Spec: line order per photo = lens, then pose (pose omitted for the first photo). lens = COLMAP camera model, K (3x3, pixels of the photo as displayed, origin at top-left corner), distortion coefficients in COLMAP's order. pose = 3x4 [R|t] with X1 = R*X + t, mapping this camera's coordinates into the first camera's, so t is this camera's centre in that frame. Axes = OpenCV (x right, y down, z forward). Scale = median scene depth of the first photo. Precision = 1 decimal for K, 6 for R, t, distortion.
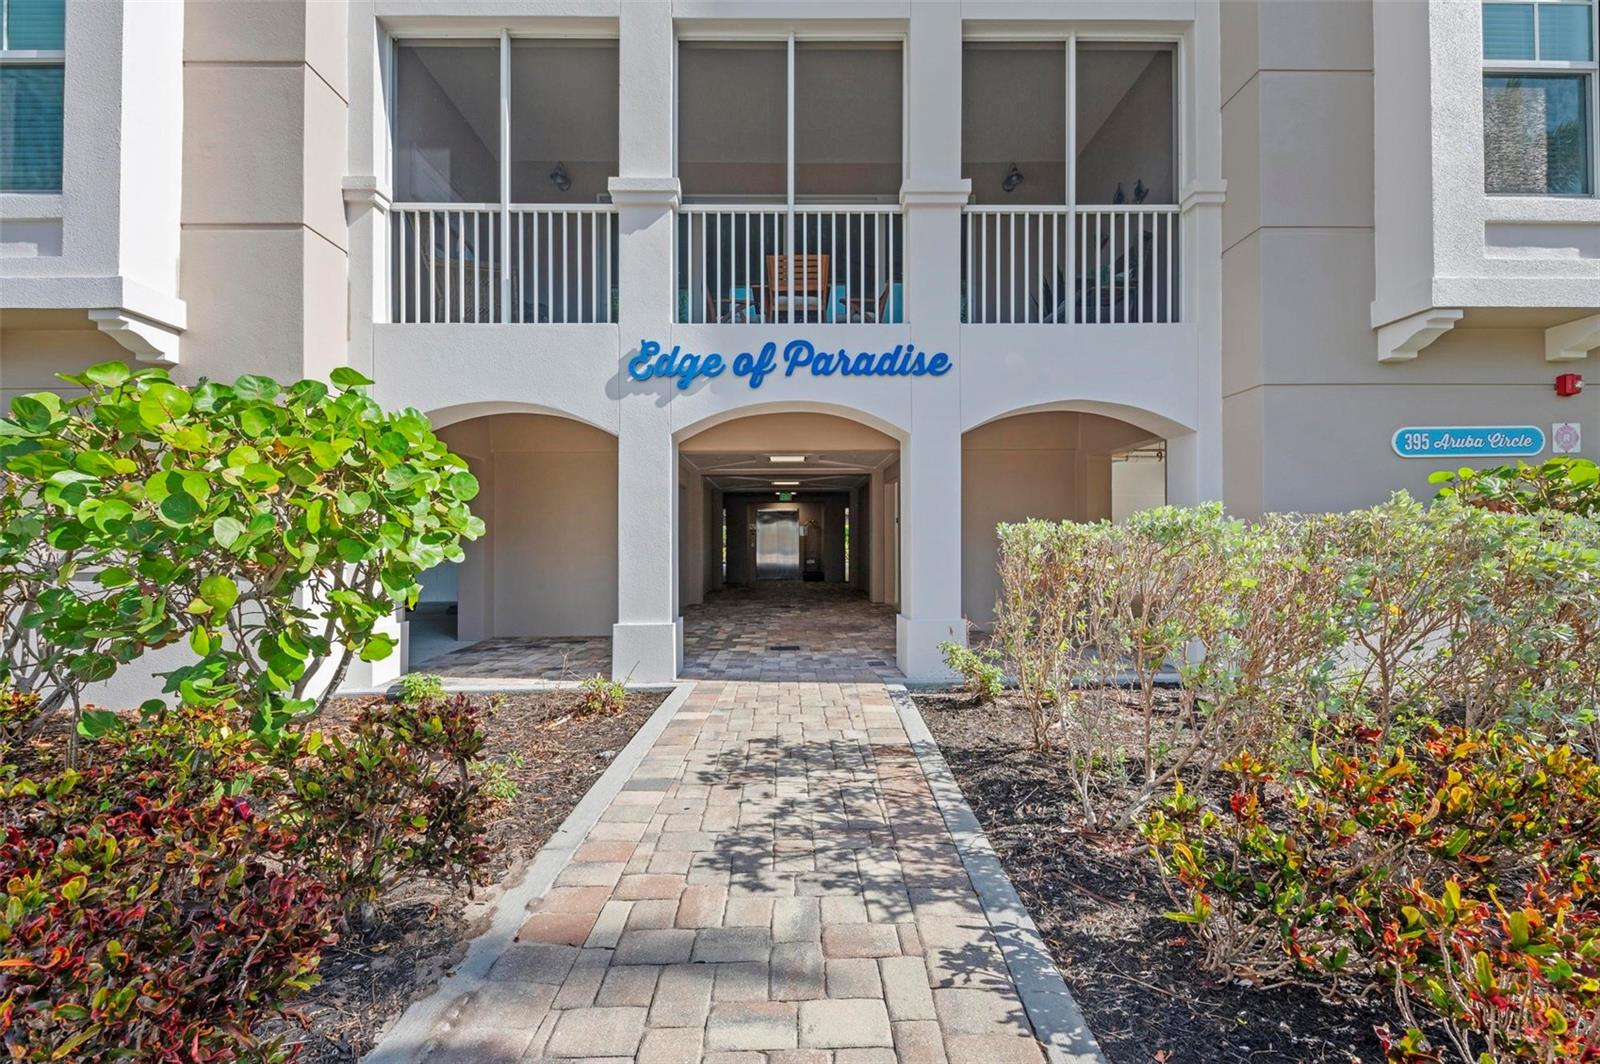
lens RADIAL K [[639.5, 0, 798.2], [0, 639.5, 538.3], [0, 0, 1]] dist [-0.000031, 0.000001]
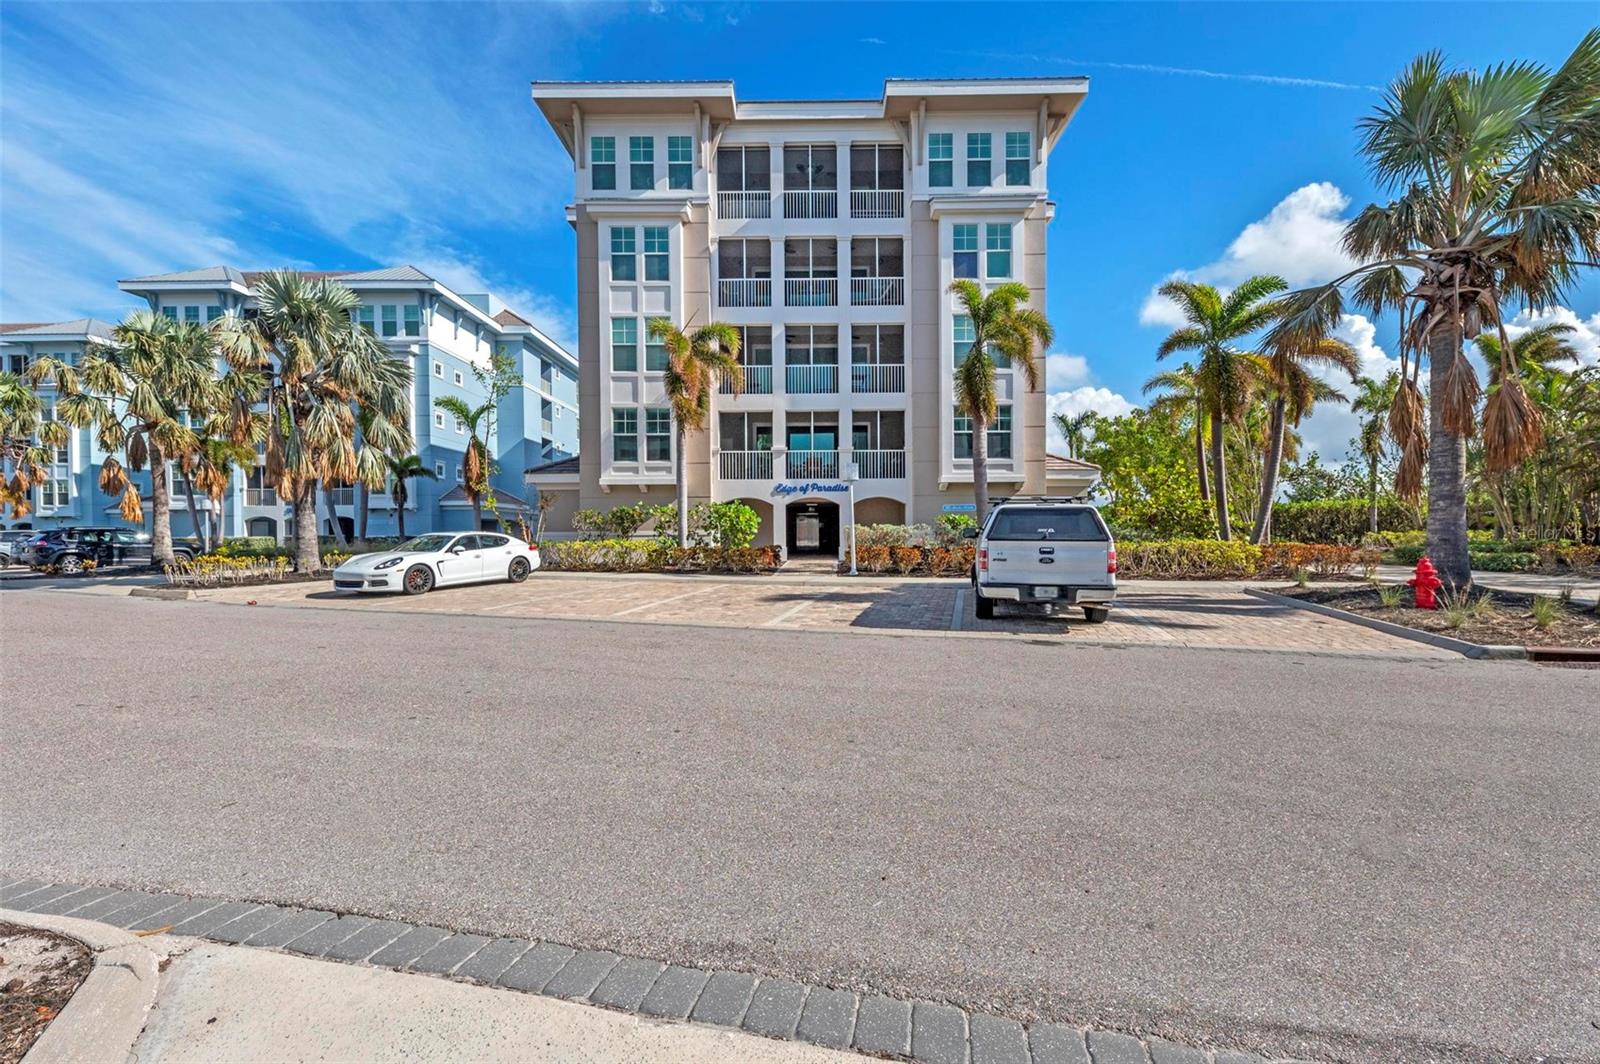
lens RADIAL K [[639.5, 0, 798.7], [0, 639.5, 533.0], [0, 0, 1]] dist [-0.000031, 0.000001]
pose [[0.999183, 0.000878, -0.040411, 0.070933], [-0.000546, 0.999966, 0.008221, -0.005269], [0.040417, -0.008192, 0.999149, -3.363645]]
